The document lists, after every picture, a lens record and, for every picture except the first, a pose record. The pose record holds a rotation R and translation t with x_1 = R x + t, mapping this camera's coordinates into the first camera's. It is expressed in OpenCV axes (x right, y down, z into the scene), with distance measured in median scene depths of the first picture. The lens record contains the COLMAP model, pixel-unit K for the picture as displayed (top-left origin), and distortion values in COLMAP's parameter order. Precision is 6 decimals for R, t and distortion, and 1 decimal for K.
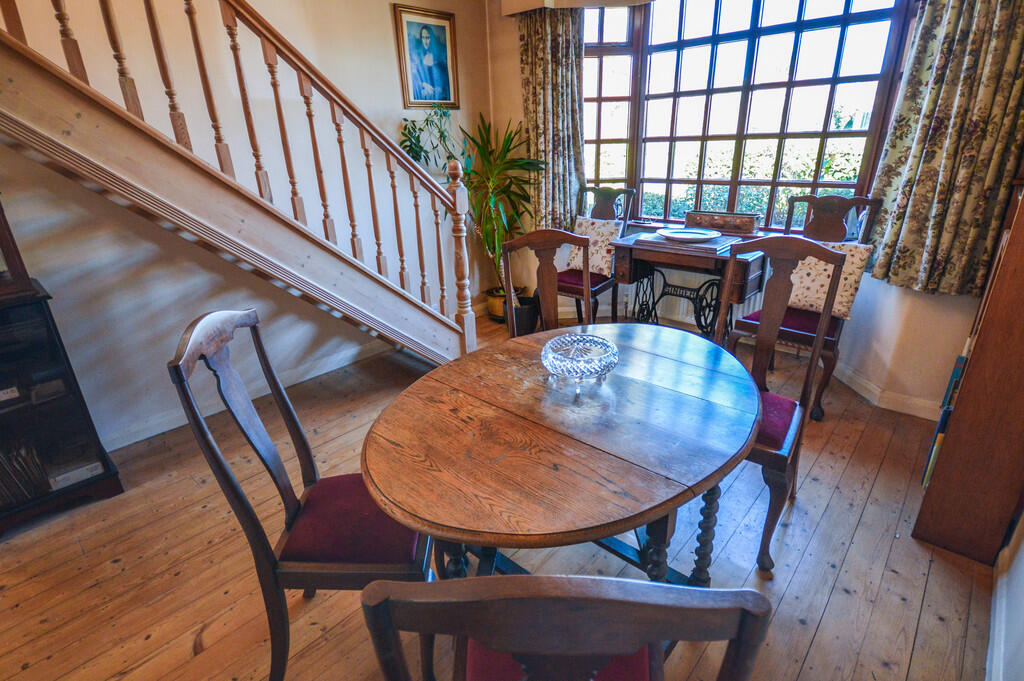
lens RADIAL K [[492.3, 0, 512.0], [0, 492.3, 340.5], [0, 0, 1]] dist [0.000855, -0.000571]
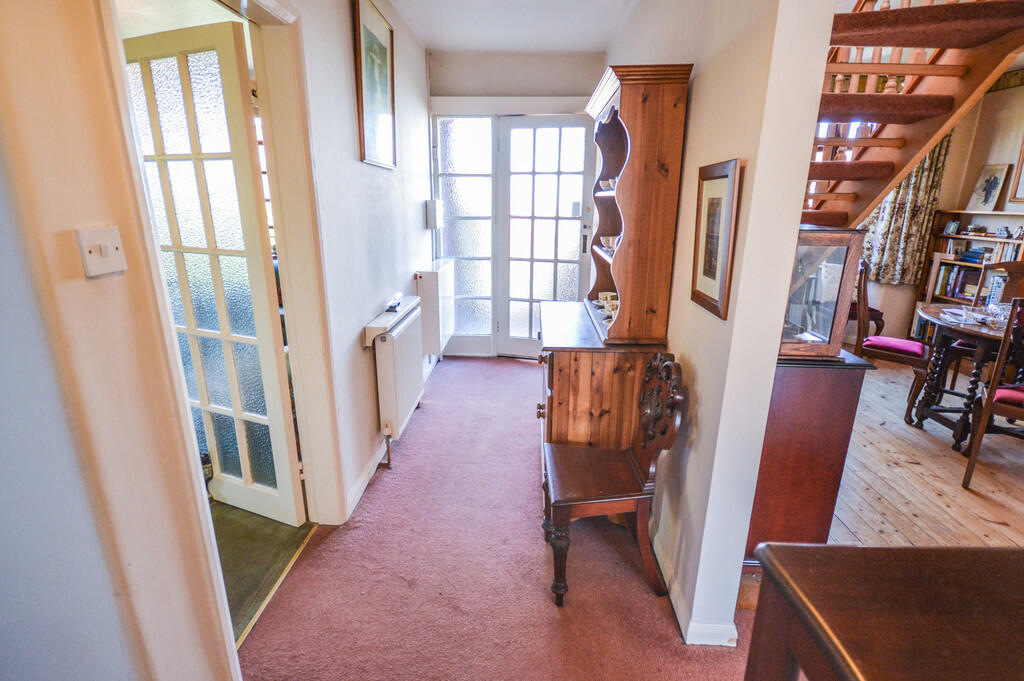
lens RADIAL K [[480.0, 0, 512.3], [0, 480.0, 345.0], [0, 0, 1]] dist [-0.020013, -0.001423]
pose [[0.788787, -0.137322, 0.599131, -1.131093], [0.200268, 0.978953, -0.039285, -0.066622], [-0.581127, 0.150974, 0.799686, 0.271567]]
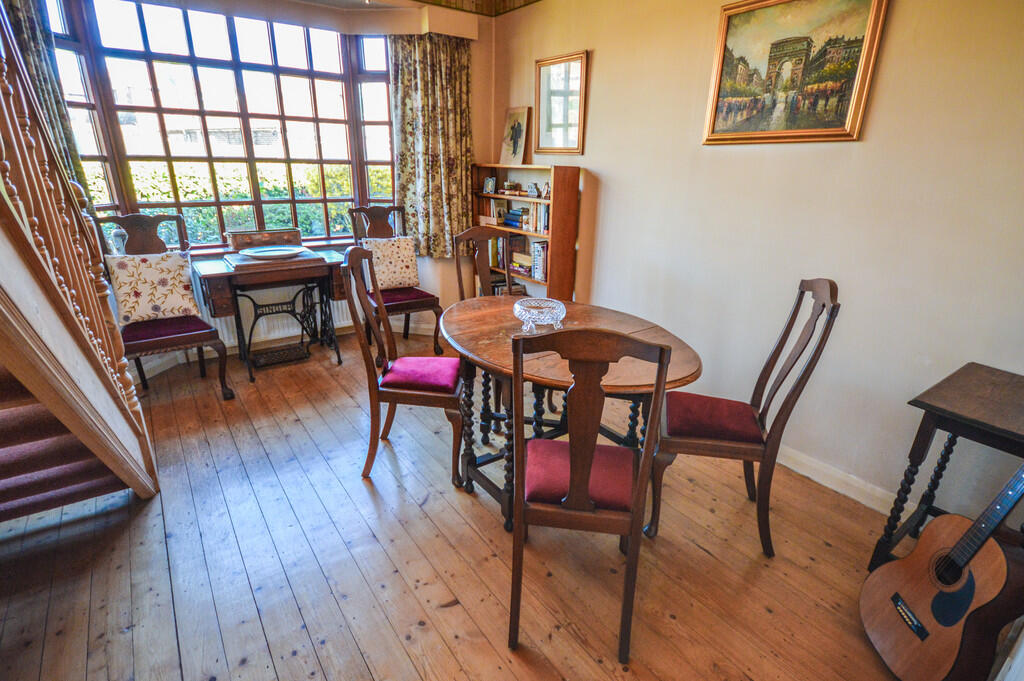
lens RADIAL K [[480.0, 0, 512.3], [0, 480.0, 345.0], [0, 0, 1]] dist [-0.020013, -0.001423]
pose [[0.211363, -0.310856, 0.926657, -0.496360], [0.339889, 0.912283, 0.228508, -0.089880], [-0.916406, 0.266663, 0.298480, 0.277419]]
